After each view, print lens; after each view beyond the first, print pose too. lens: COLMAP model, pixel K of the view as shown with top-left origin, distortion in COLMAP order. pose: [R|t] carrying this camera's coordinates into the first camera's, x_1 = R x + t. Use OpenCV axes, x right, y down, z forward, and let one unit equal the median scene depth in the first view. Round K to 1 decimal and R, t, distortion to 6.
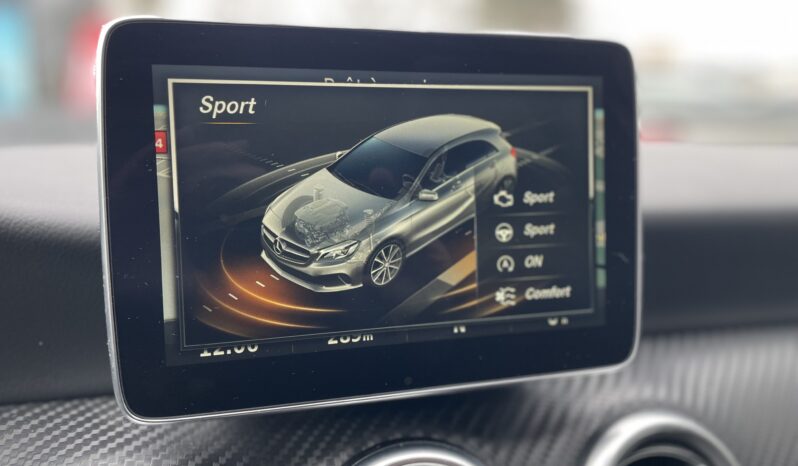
lens RADIAL K [[632.2, 0, 402.8], [0, 632.2, 225.4], [0, 0, 1]] dist [0.039830, -0.092167]
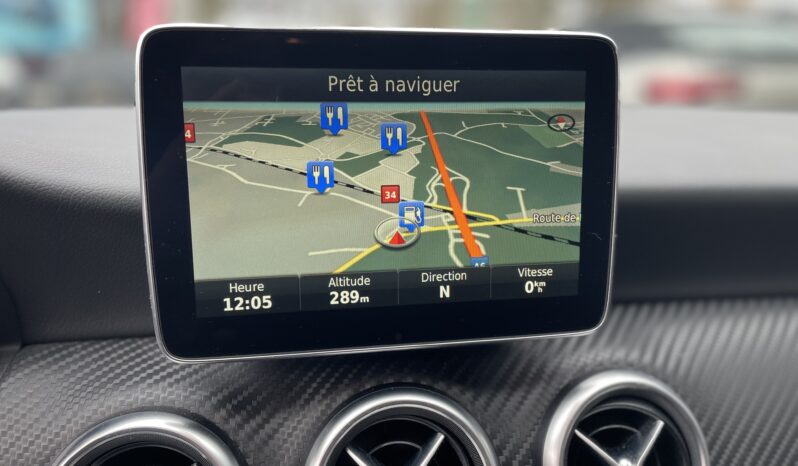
lens RADIAL K [[632.2, 0, 402.5], [0, 632.2, 235.9], [0, 0, 1]] dist [0.039830, -0.092167]
pose [[0.996153, 0.032026, -0.081572, 0.101211], [-0.023037, 0.993793, 0.108838, -0.066103], [0.084551, -0.106540, 0.990707, -0.139123]]
